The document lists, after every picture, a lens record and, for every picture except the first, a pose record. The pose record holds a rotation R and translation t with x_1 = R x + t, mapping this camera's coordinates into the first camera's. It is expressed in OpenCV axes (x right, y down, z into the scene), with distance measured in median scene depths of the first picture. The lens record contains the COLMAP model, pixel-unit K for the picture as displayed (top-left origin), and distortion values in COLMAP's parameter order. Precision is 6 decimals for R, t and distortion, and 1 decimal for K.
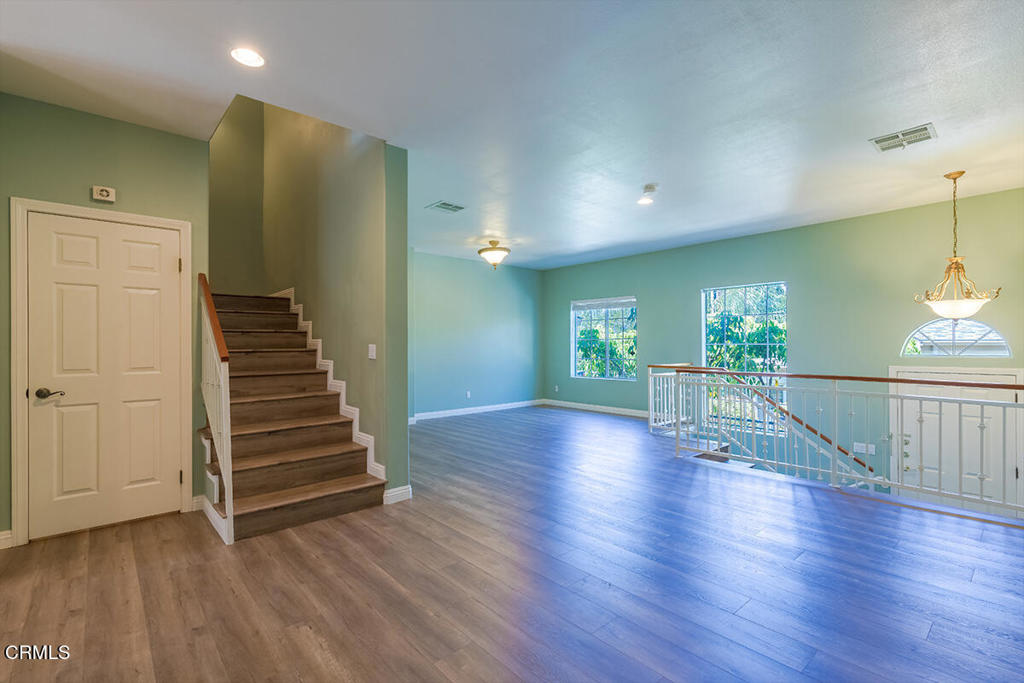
lens RADIAL K [[468.8, 0, 515.0], [0, 468.8, 345.1], [0, 0, 1]] dist [0.001500, 0.000433]
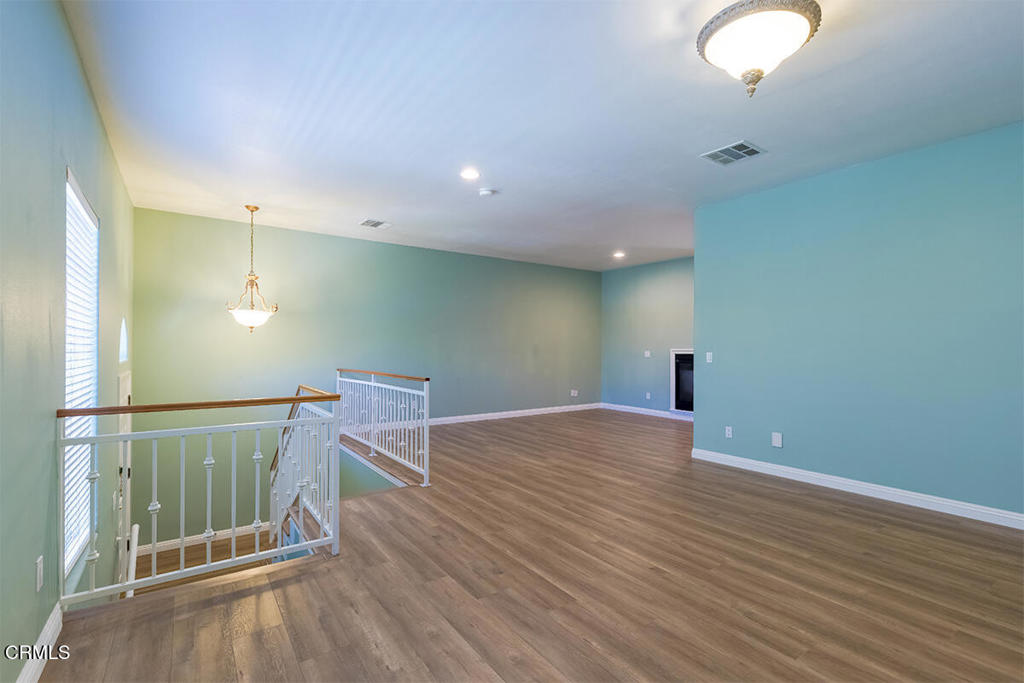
lens RADIAL K [[468.8, 0, 515.0], [0, 468.8, 345.1], [0, 0, 1]] dist [0.001500, 0.000433]
pose [[-0.992712, 0.000438, 0.120507, 0.119591], [-0.000301, 0.999981, -0.006114, -0.002877], [-0.120507, -0.006106, -0.992694, 2.165262]]
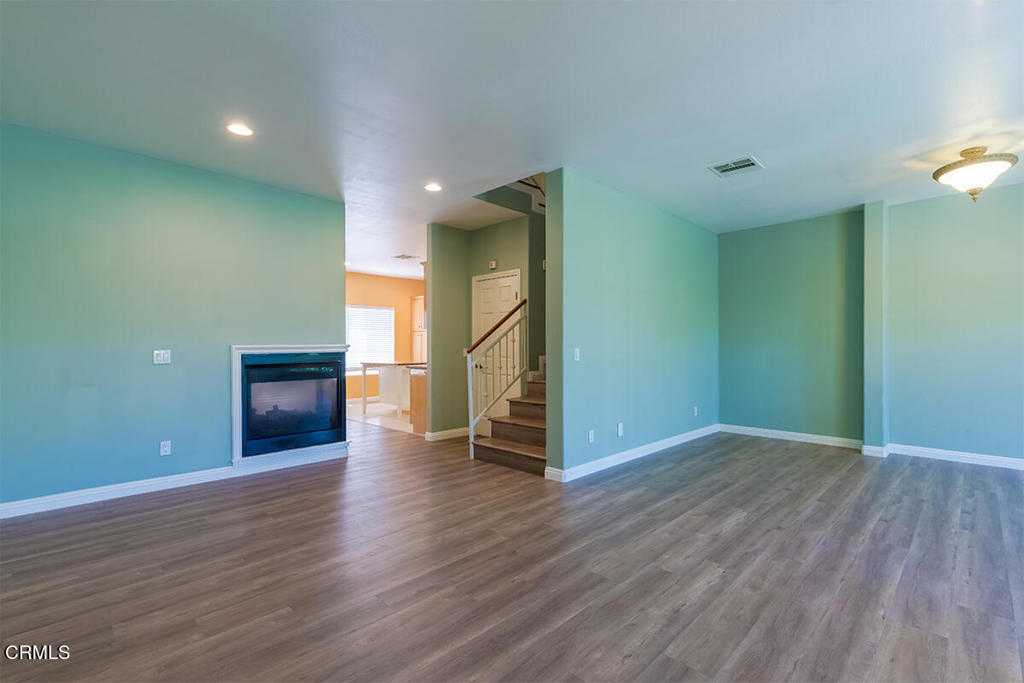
lens RADIAL K [[468.8, 0, 515.0], [0, 468.8, 345.1], [0, 0, 1]] dist [0.001500, 0.000433]
pose [[0.053441, 0.004252, -0.998562, 0.762458], [0.004544, 0.999980, 0.004501, -0.002484], [0.998561, -0.004778, 0.053420, 0.723881]]
